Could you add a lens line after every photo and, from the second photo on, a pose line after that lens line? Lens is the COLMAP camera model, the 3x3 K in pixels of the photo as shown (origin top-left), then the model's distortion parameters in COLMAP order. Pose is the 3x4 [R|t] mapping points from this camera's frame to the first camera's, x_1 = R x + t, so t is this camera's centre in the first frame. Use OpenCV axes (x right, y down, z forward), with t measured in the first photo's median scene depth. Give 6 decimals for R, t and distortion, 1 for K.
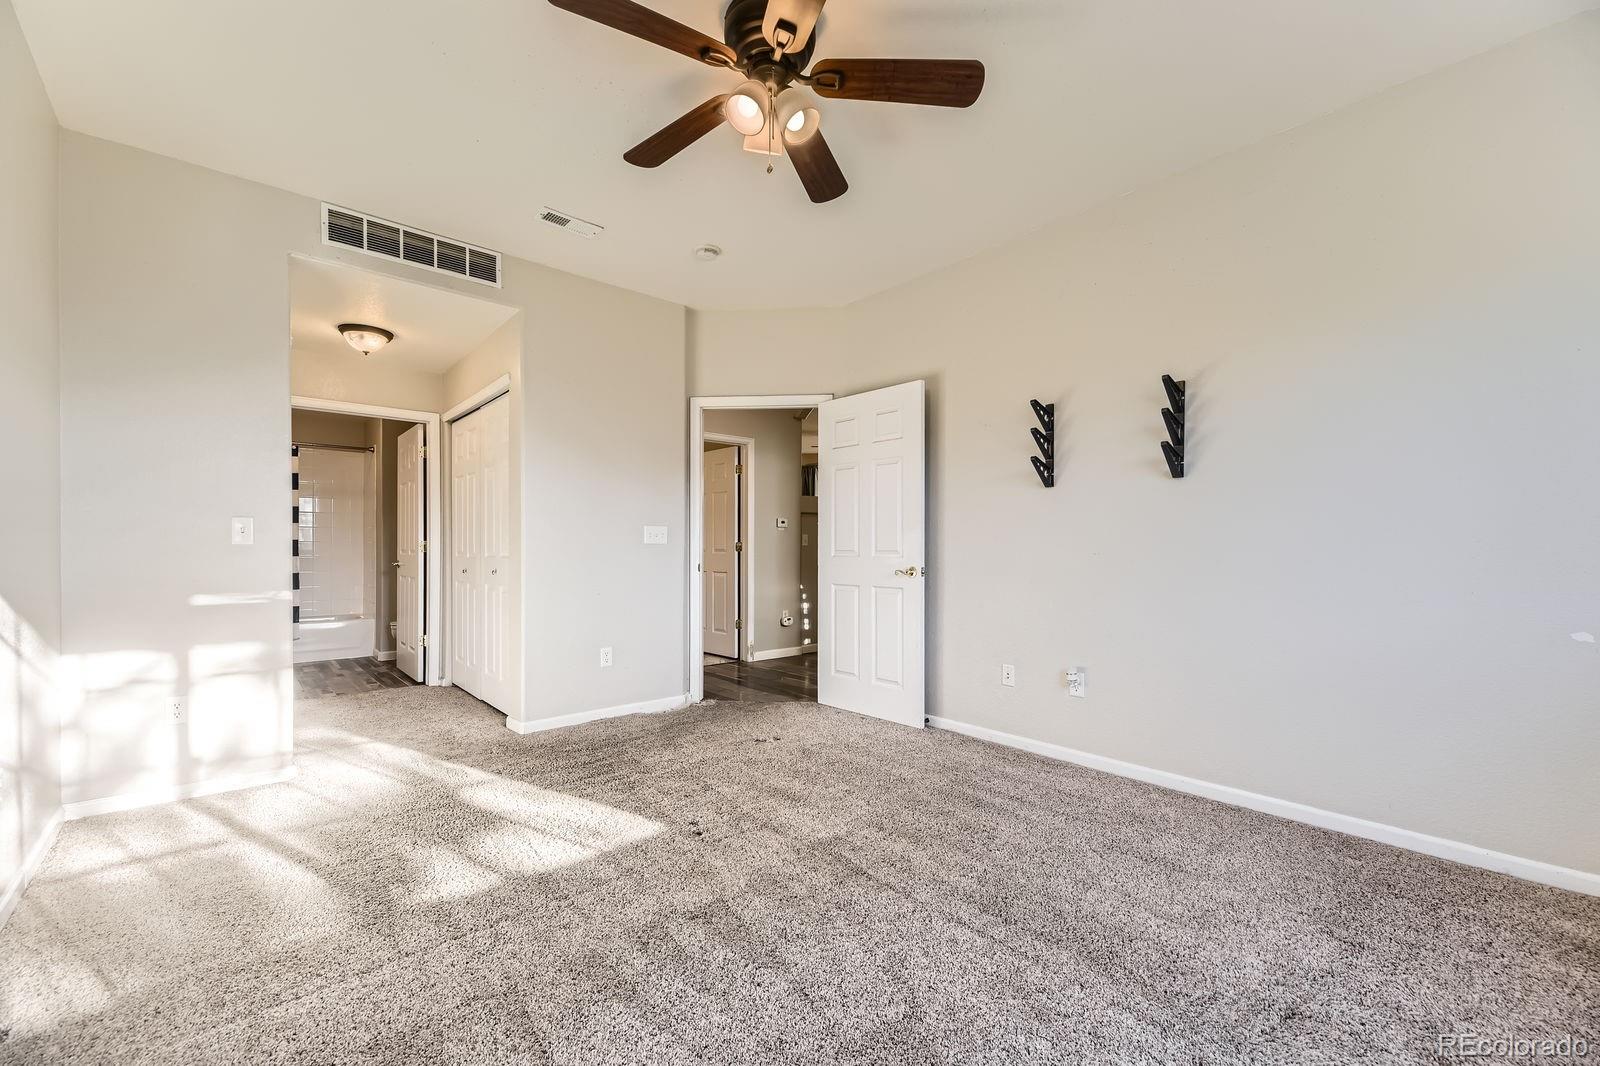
lens RADIAL K [[660.1, 0, 808.2], [0, 660.1, 544.4], [0, 0, 1]] dist [0.019980, -0.007321]
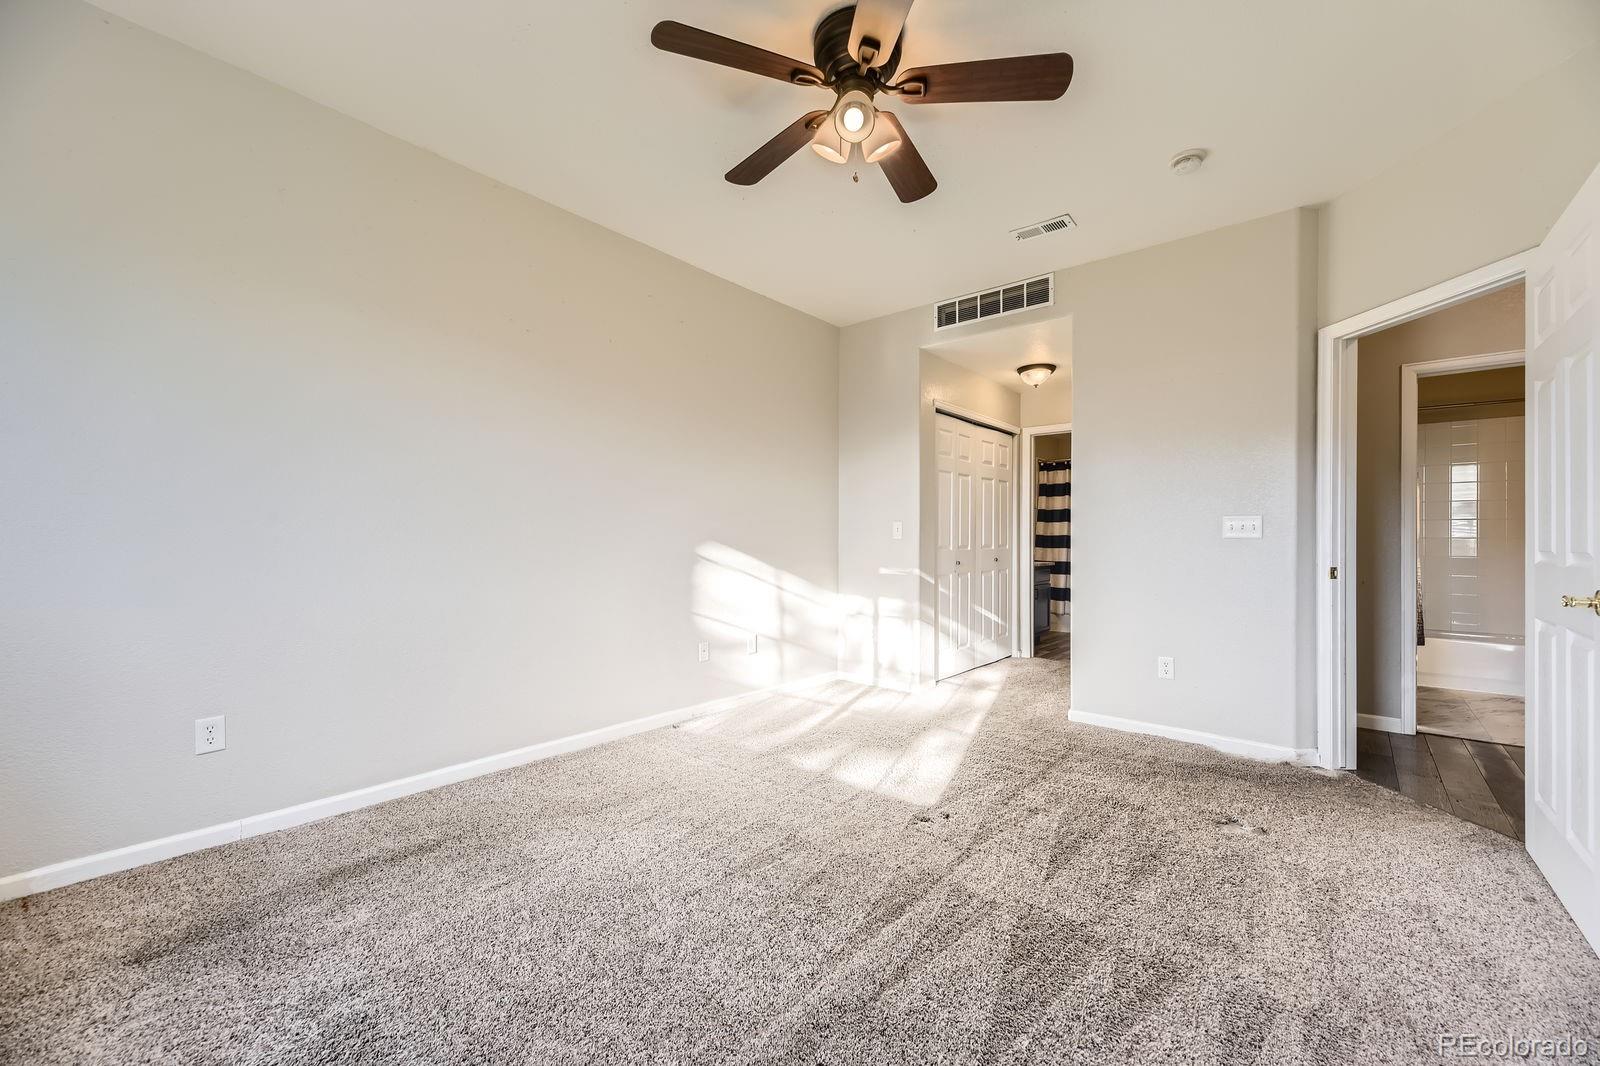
lens RADIAL K [[644.4, 0, 806.4], [0, 644.4, 535.6], [0, 0, 1]] dist [0.019371, -0.006693]
pose [[0.141982, -0.004527, -0.989859, 0.611587], [-0.007427, 0.999957, -0.005638, 0.003986], [0.989841, 0.008152, 0.141943, 0.515044]]
